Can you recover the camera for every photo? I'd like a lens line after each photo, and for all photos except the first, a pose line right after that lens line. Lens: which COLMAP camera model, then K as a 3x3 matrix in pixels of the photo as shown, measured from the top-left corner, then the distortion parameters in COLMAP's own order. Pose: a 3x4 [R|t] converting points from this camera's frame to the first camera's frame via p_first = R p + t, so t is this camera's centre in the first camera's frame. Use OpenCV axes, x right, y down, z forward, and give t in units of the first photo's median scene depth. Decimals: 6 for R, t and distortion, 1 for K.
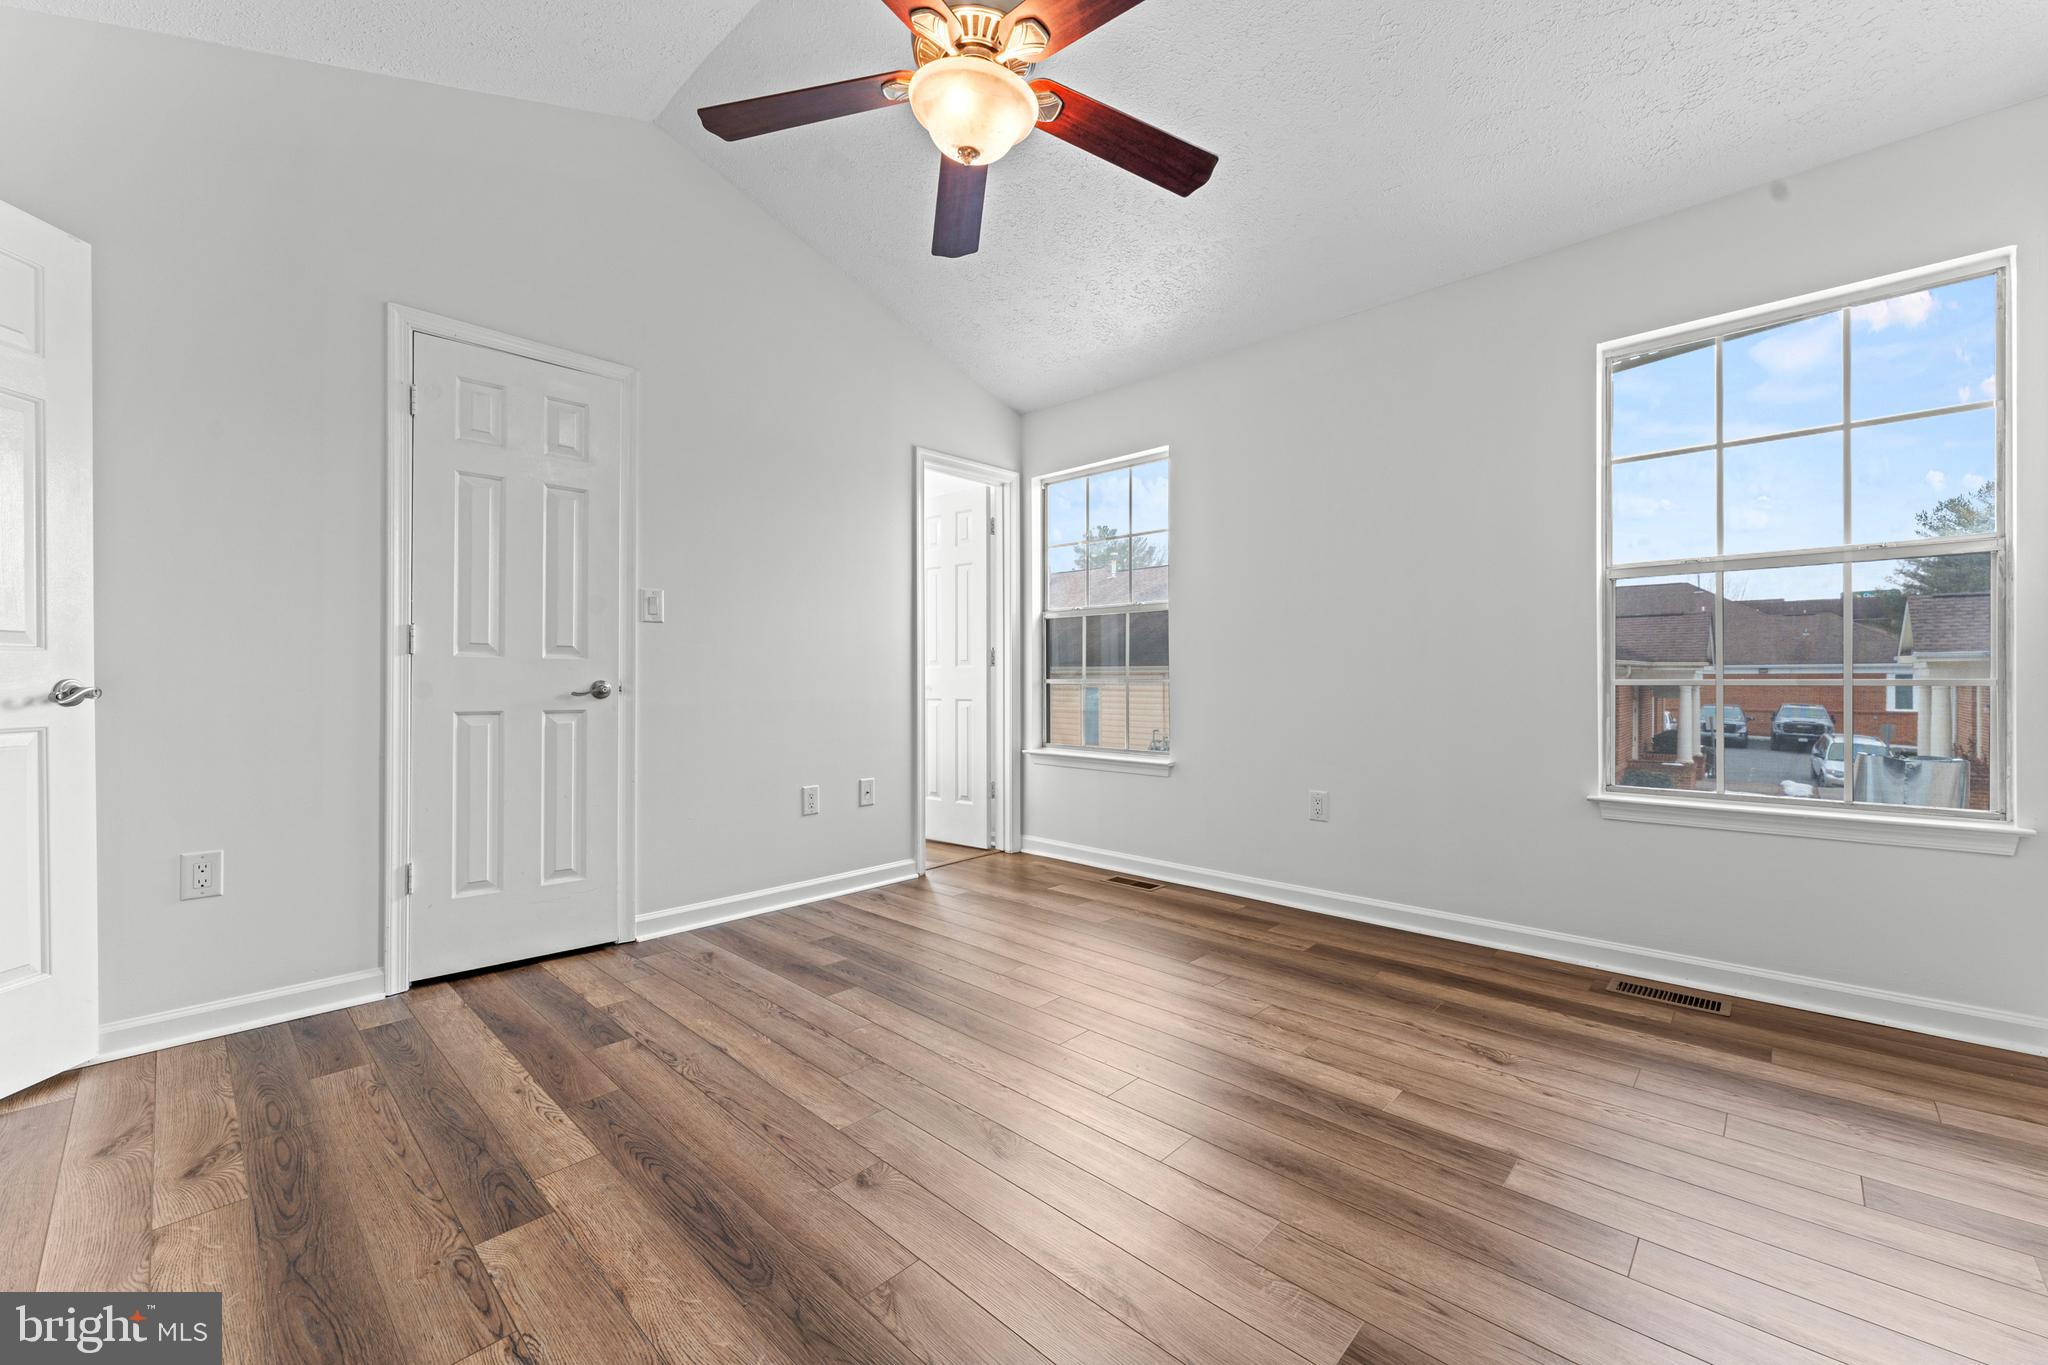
lens RADIAL K [[824.0, 0, 1014.1], [0, 824.0, 679.4], [0, 0, 1]] dist [-0.000702, -0.000140]
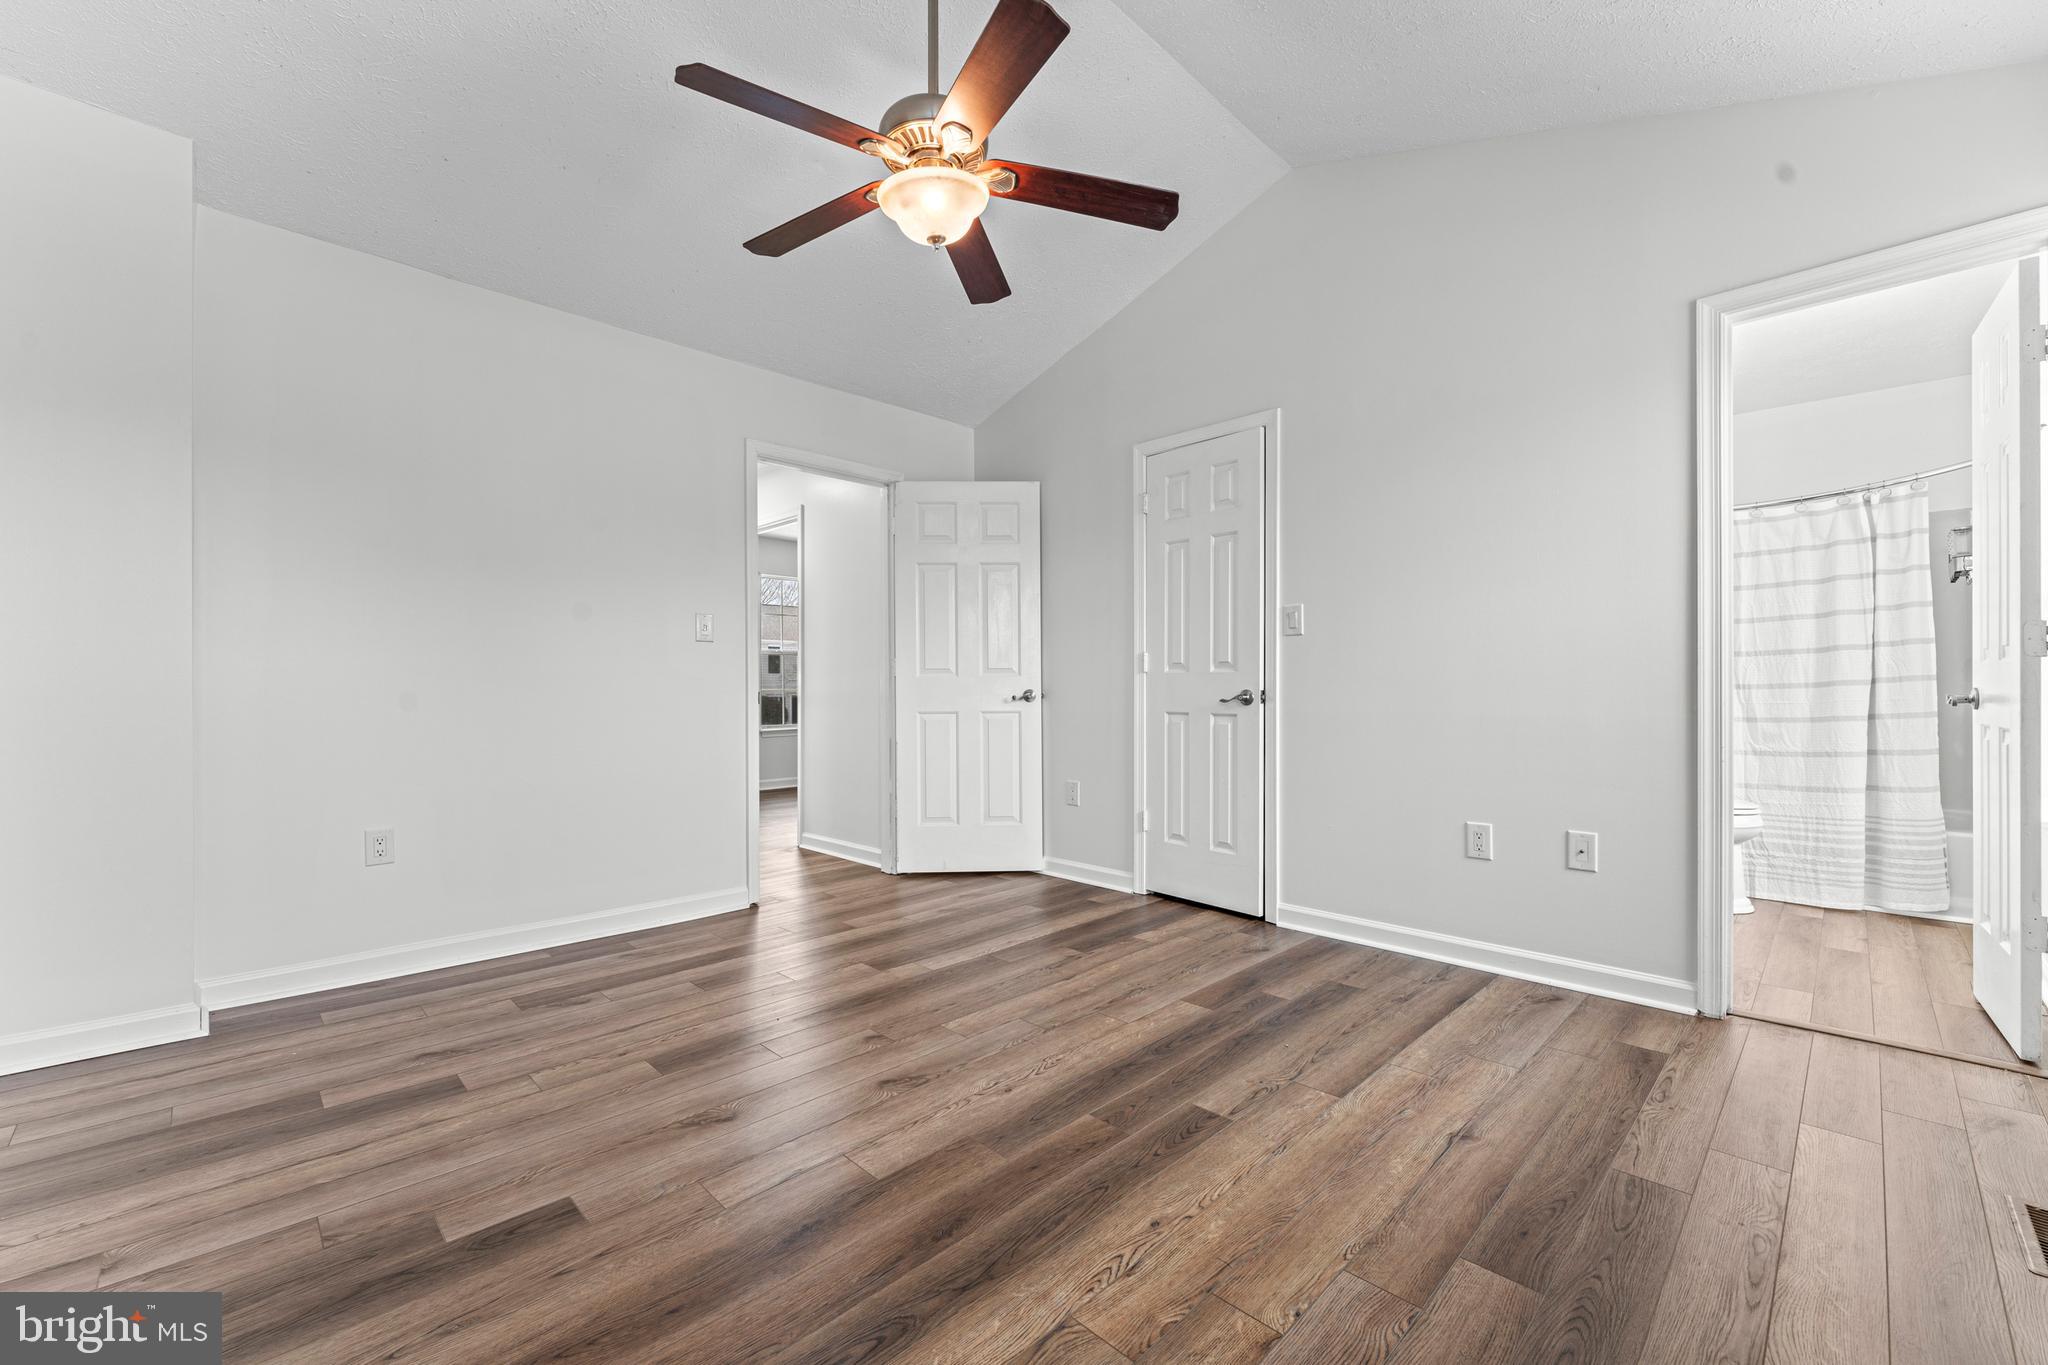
lens RADIAL K [[824.0, 0, 1013.6], [0, 824.0, 687.1], [0, 0, 1]] dist [-0.000702, -0.000140]
pose [[-0.034534, 0.000271, -0.999403, 0.734887], [0.002773, 0.999996, 0.000175, -0.003813], [0.999400, -0.002766, -0.034535, 0.759612]]
